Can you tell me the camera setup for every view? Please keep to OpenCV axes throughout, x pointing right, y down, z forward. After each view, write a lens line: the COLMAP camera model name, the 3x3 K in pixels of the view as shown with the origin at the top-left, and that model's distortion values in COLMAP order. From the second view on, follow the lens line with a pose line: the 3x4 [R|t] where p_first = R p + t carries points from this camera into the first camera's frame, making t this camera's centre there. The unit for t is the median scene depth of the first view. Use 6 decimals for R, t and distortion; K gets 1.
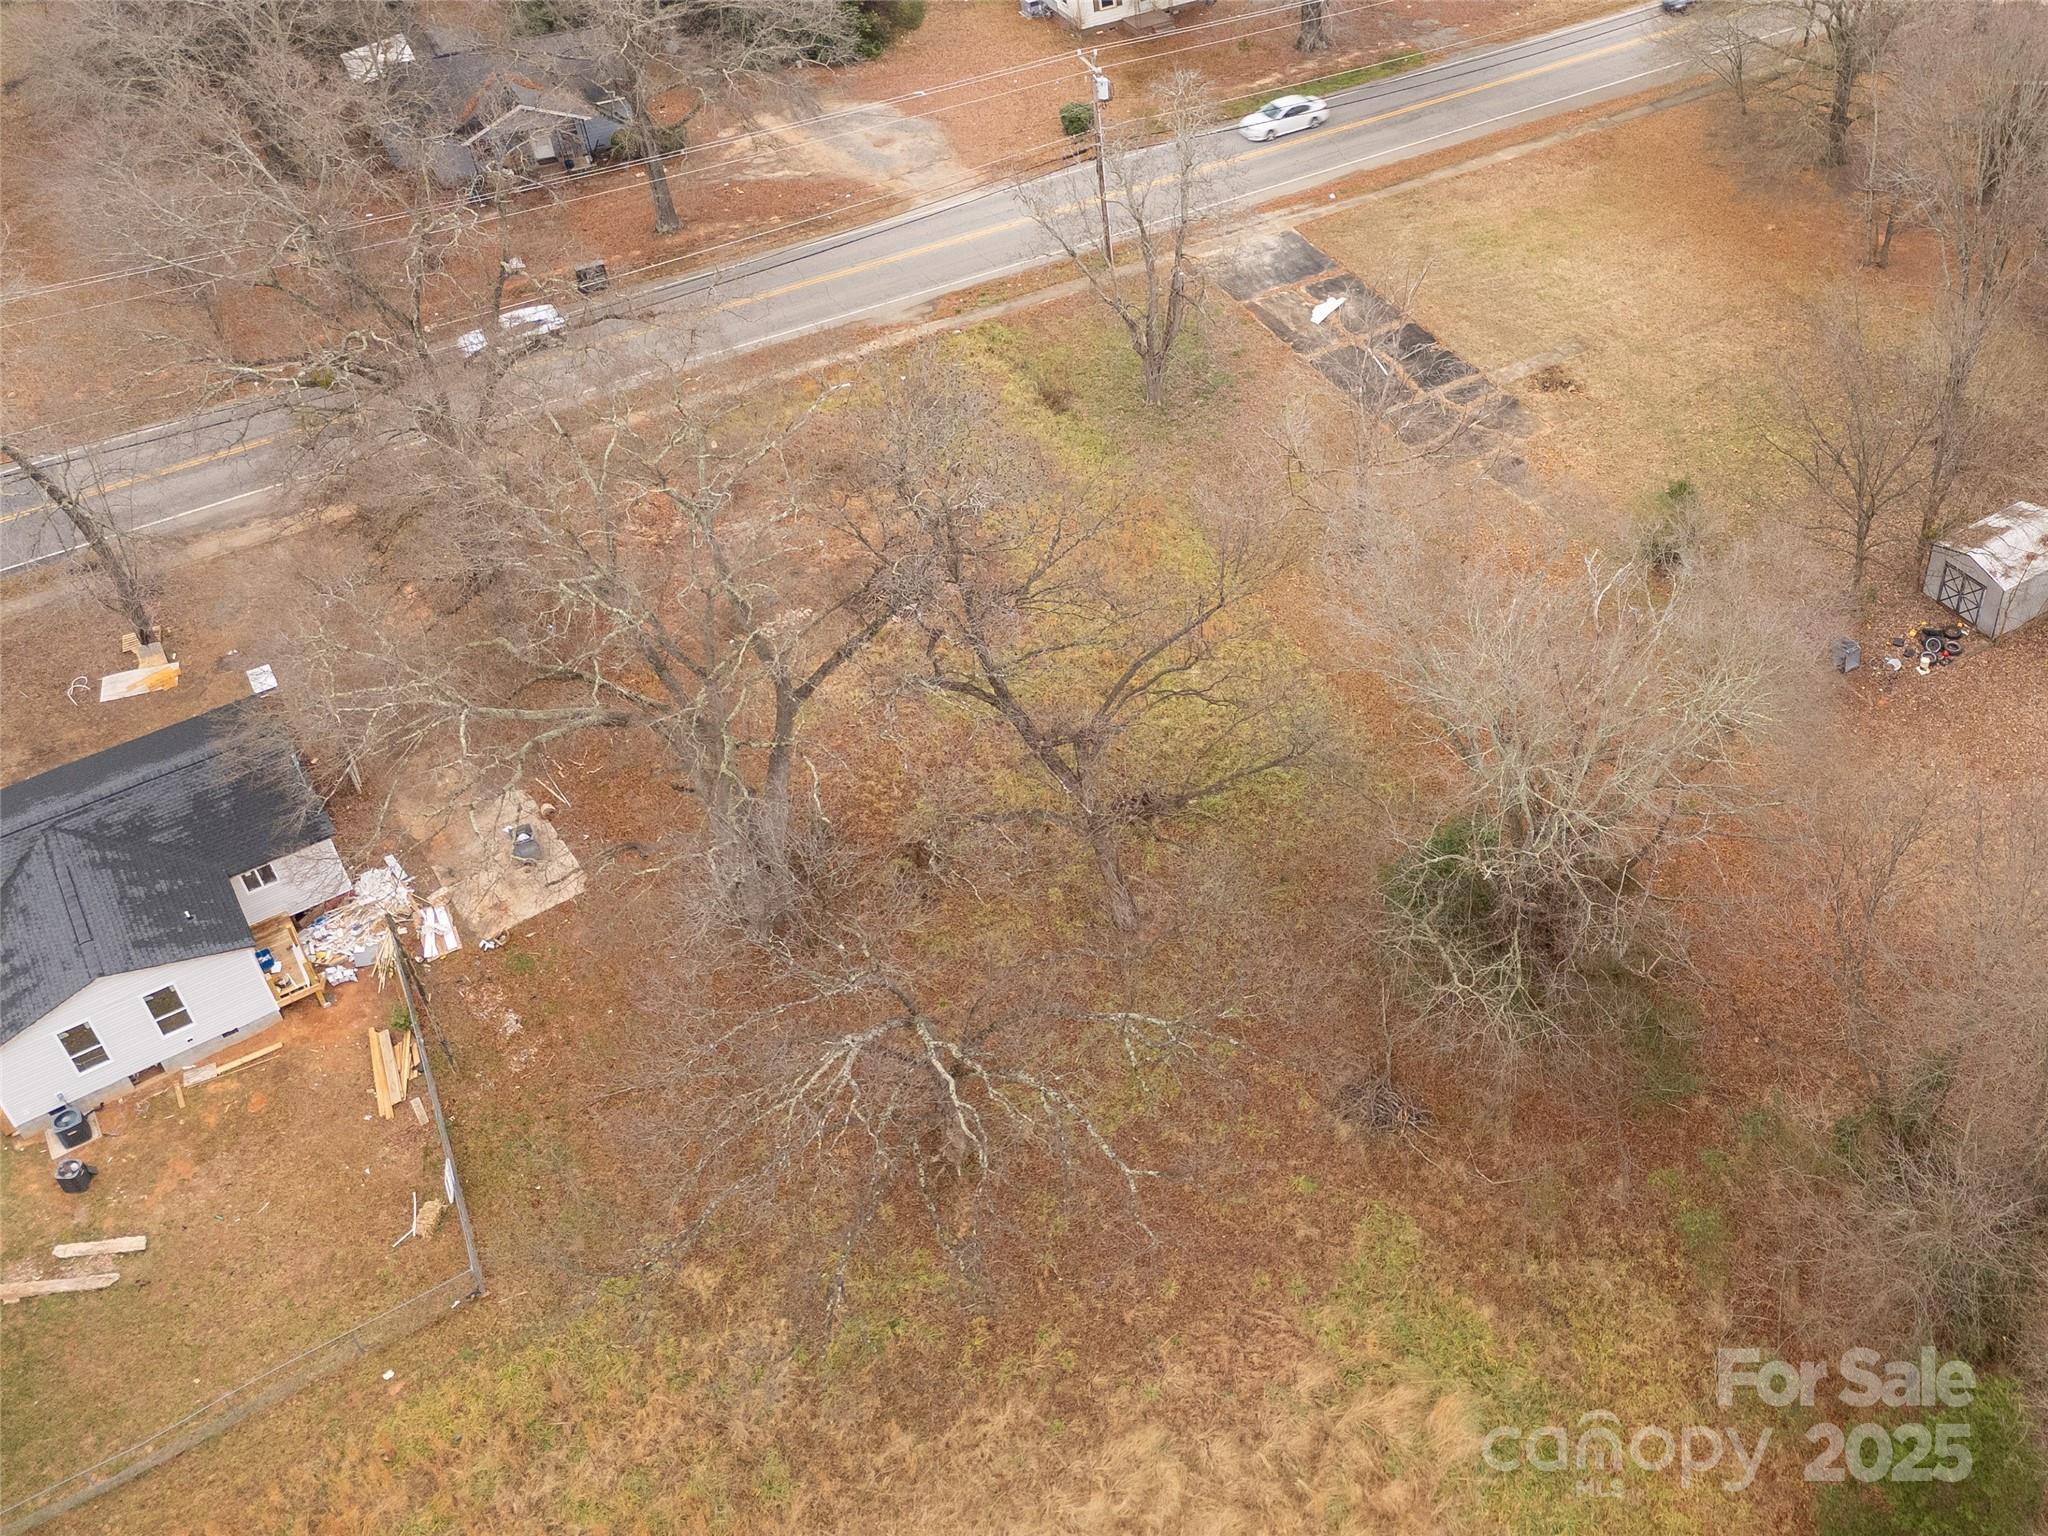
lens RADIAL K [[1995.9, 0, 1363.5], [0, 1995.9, 602.0], [0, 0, 1]] dist [0.119518, -0.119998]
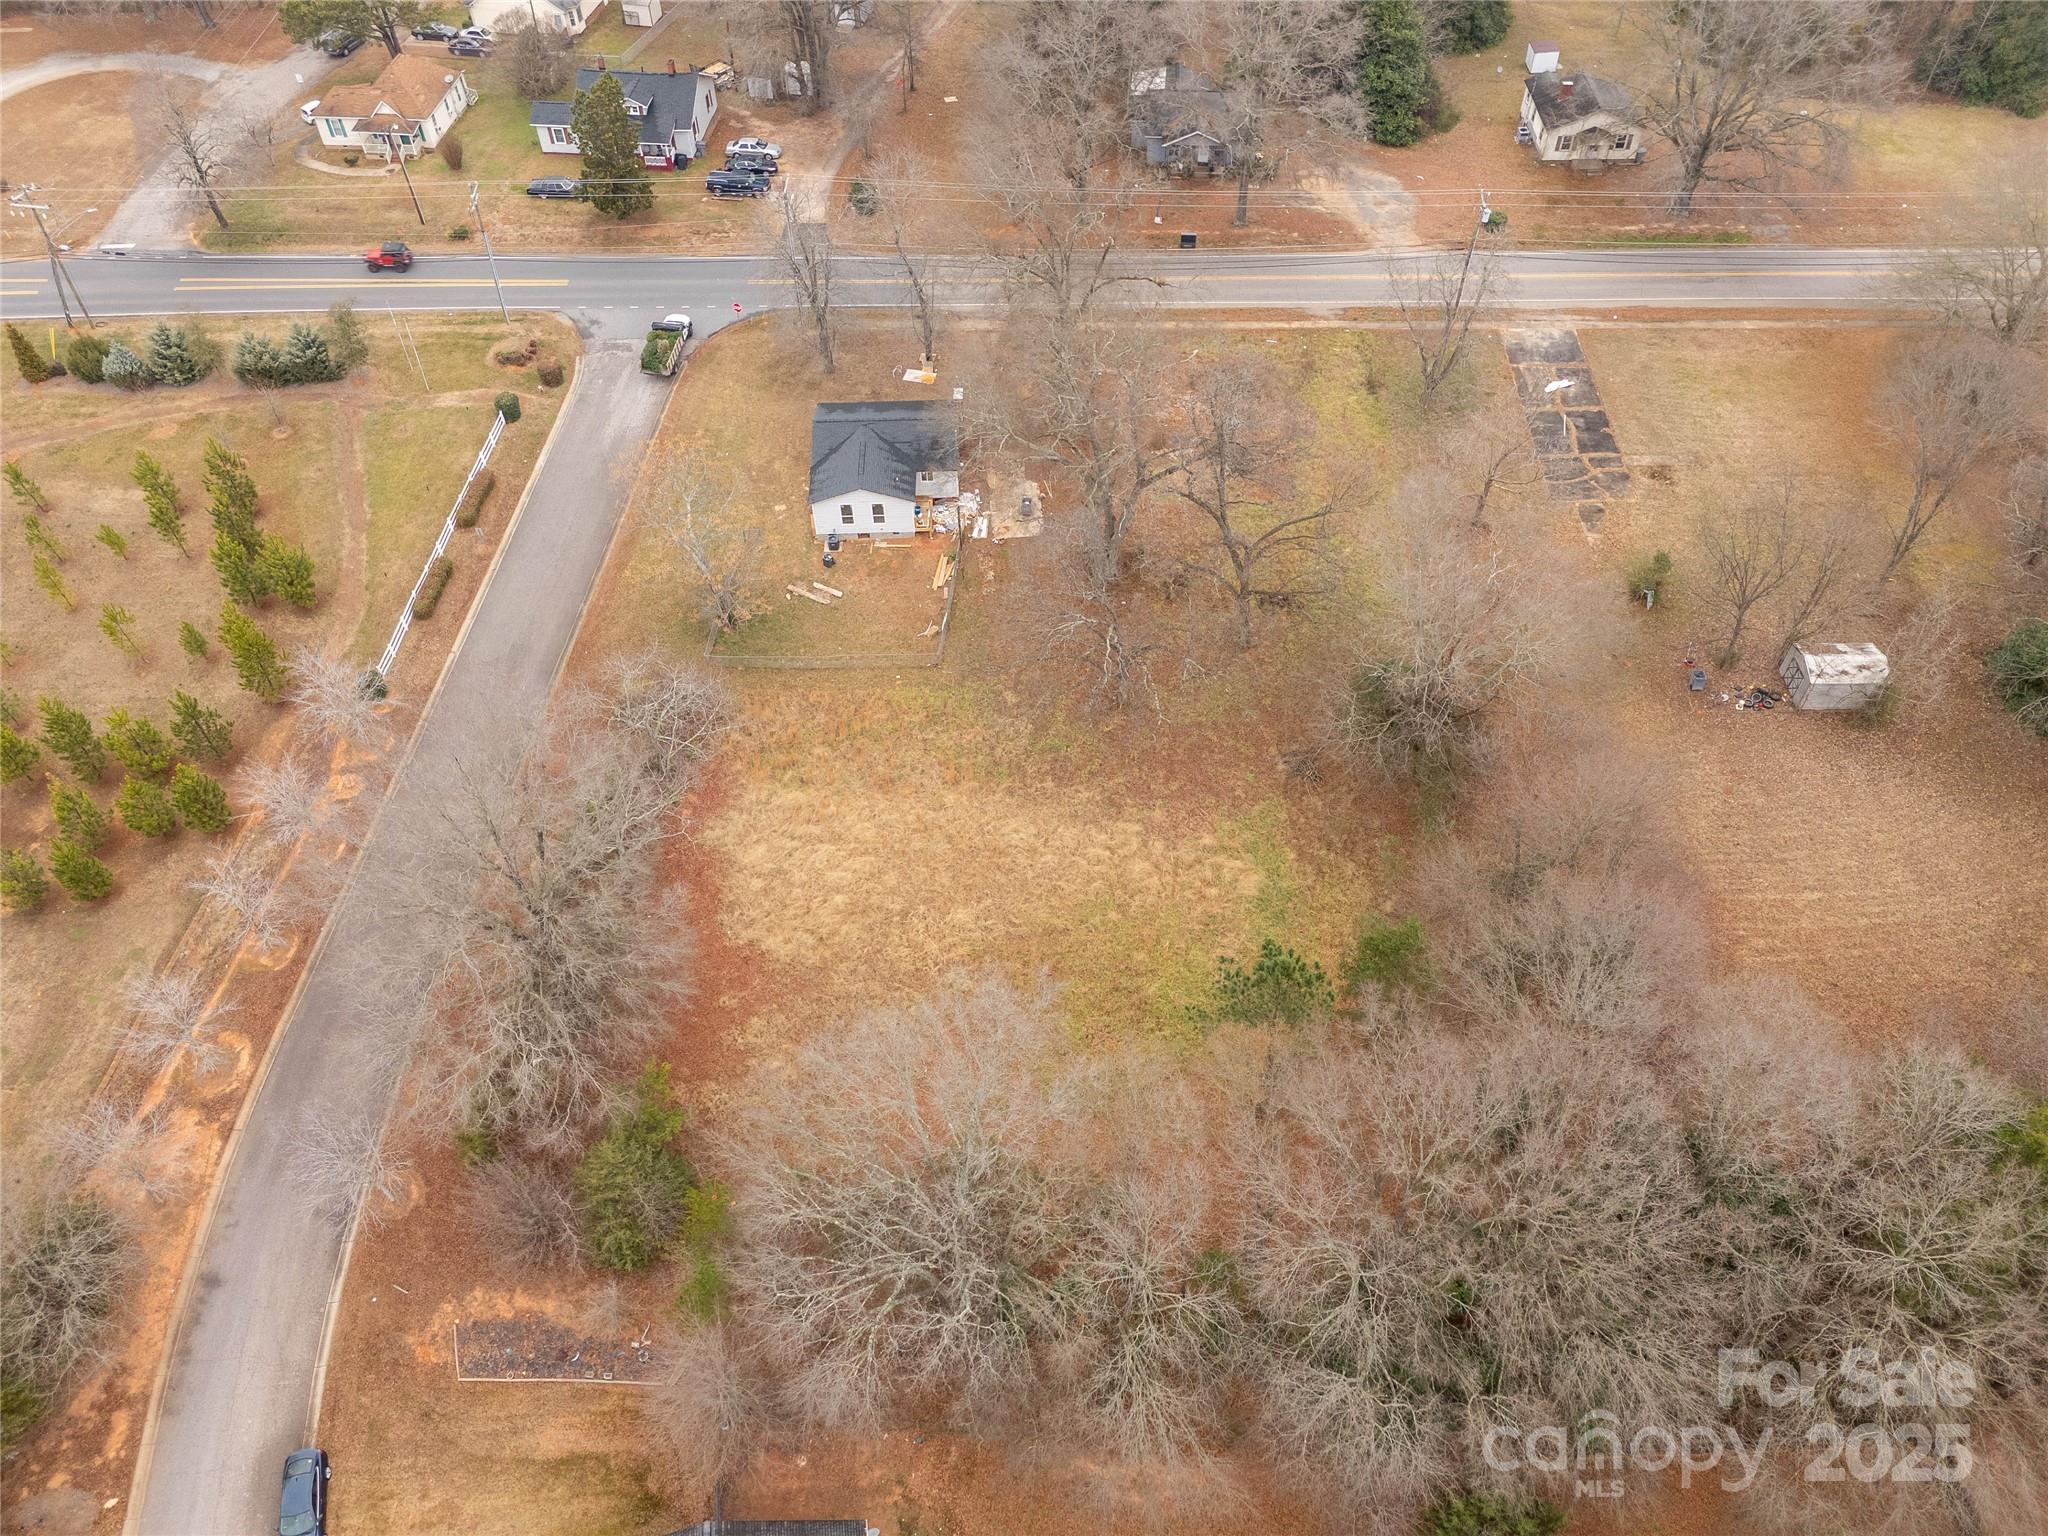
lens RADIAL K [[1494.2, 0, 1021.4], [0, 1494.2, 774.6], [0, 0, 1]] dist [0.078632, -0.066268]
pose [[0.816727, 0.429951, -0.384837, 0.348317], [-0.349104, 0.899207, 0.263729, -0.047729], [0.459438, -0.081047, 0.884504, -0.485419]]
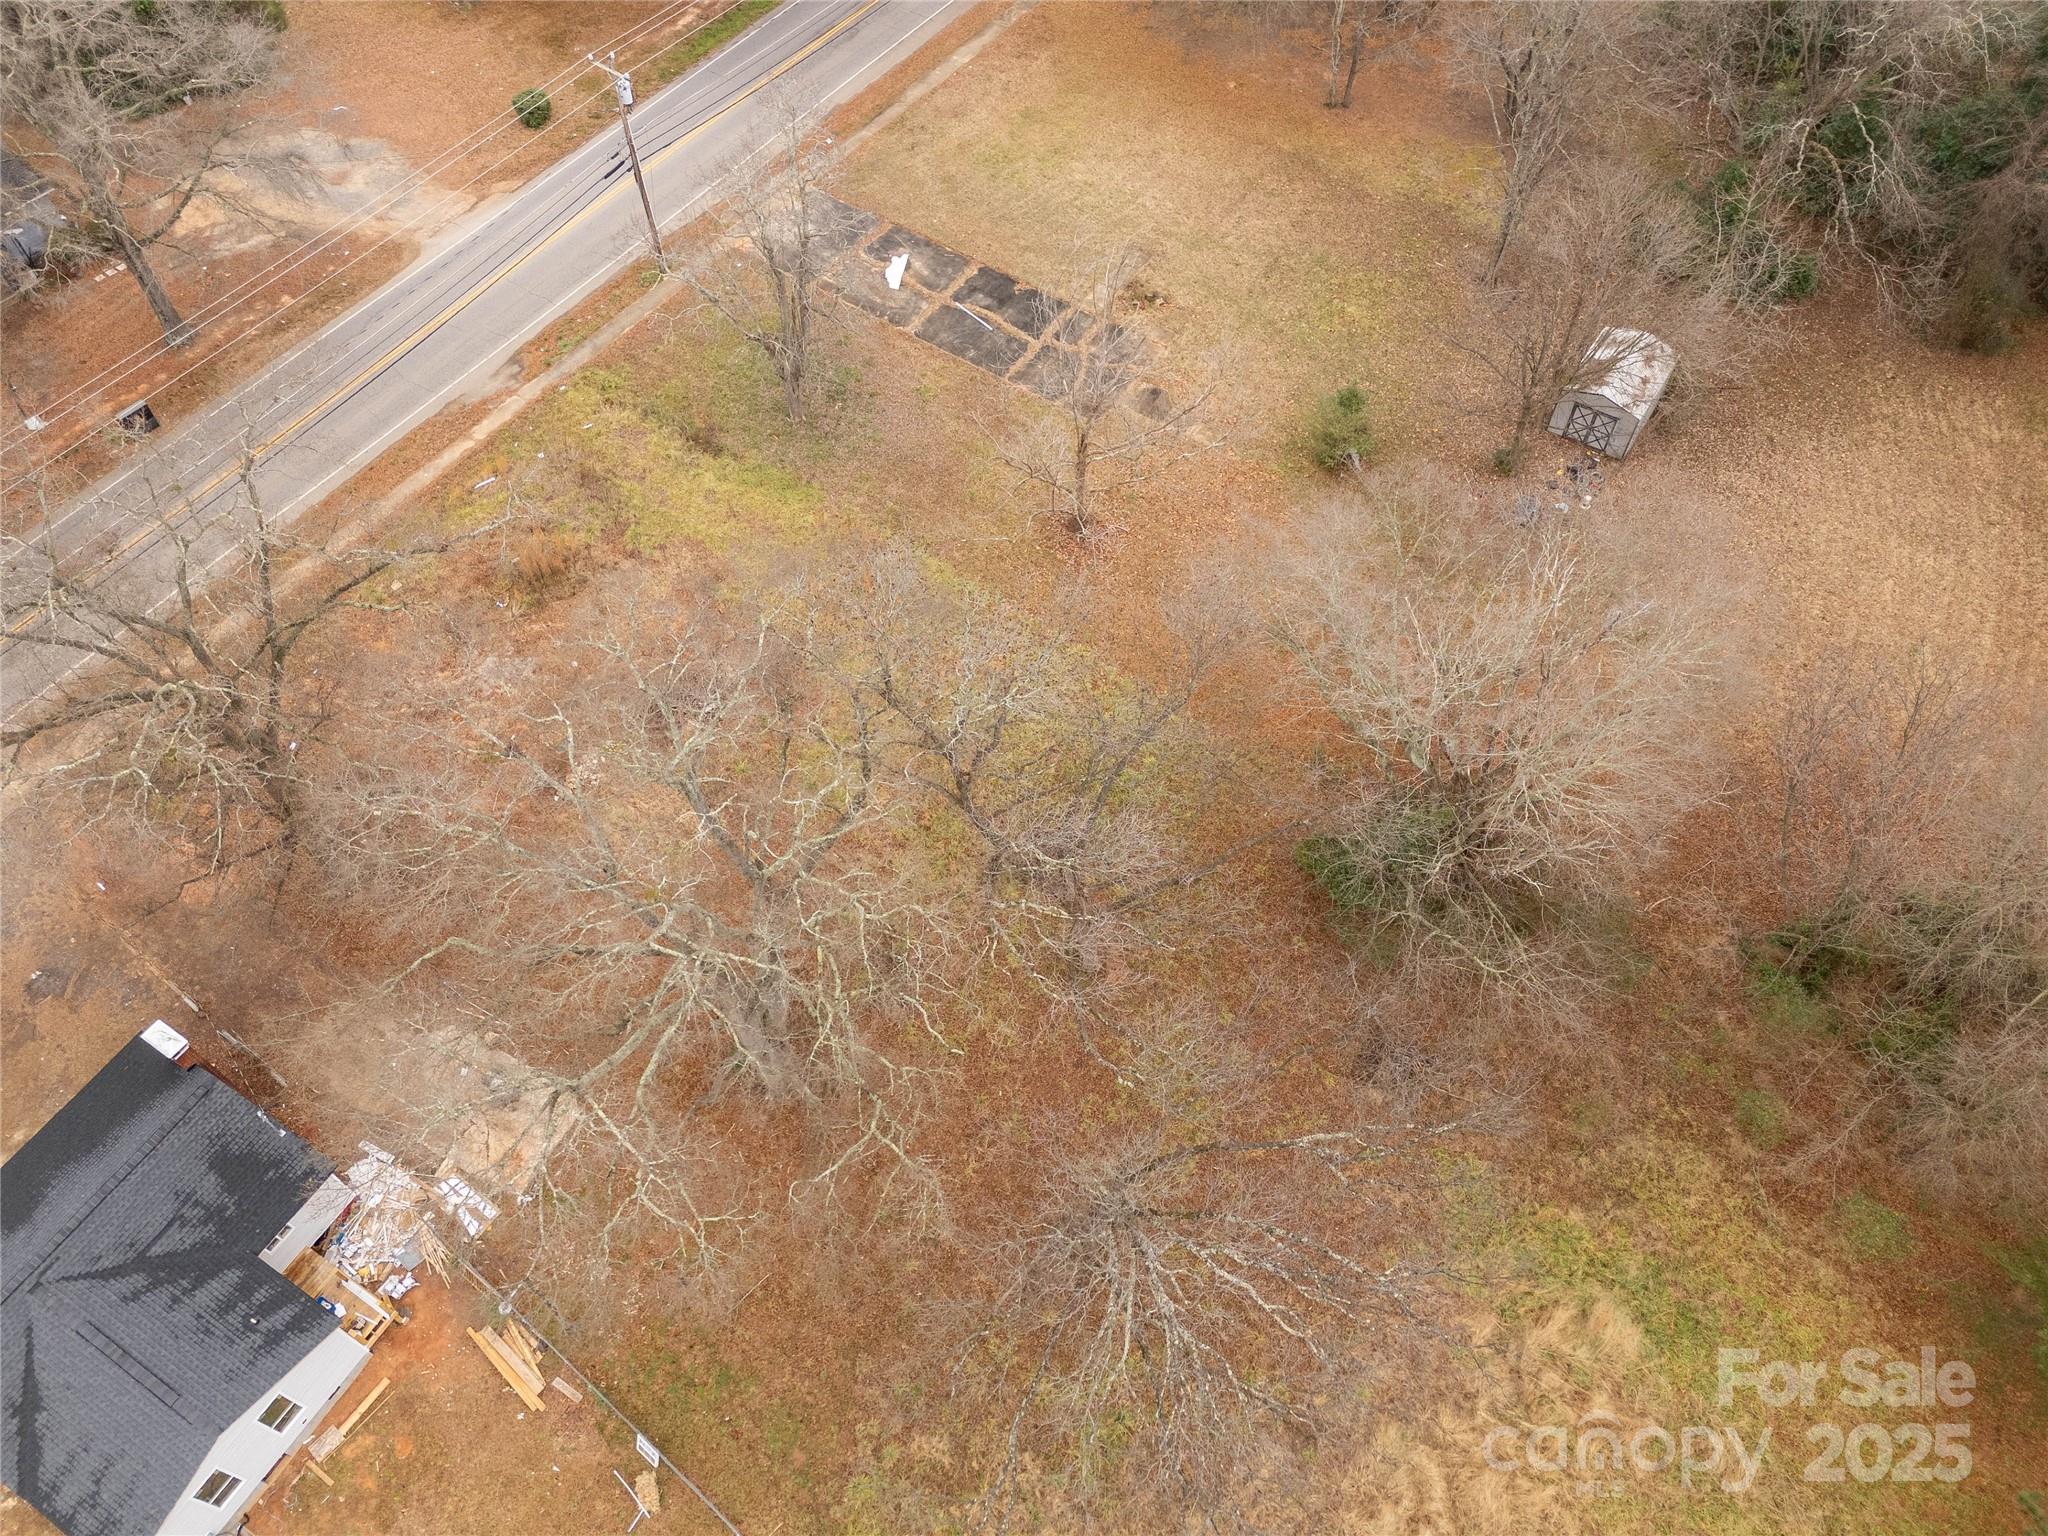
lens RADIAL K [[1494.2, 0, 1021.4], [0, 1494.2, 774.6], [0, 0, 1]] dist [0.078632, -0.066268]
pose [[0.928868, -0.307194, 0.206967, -0.292946], [0.232871, 0.918821, 0.318651, -0.206298], [-0.288053, -0.247788, 0.925001, 0.290291]]
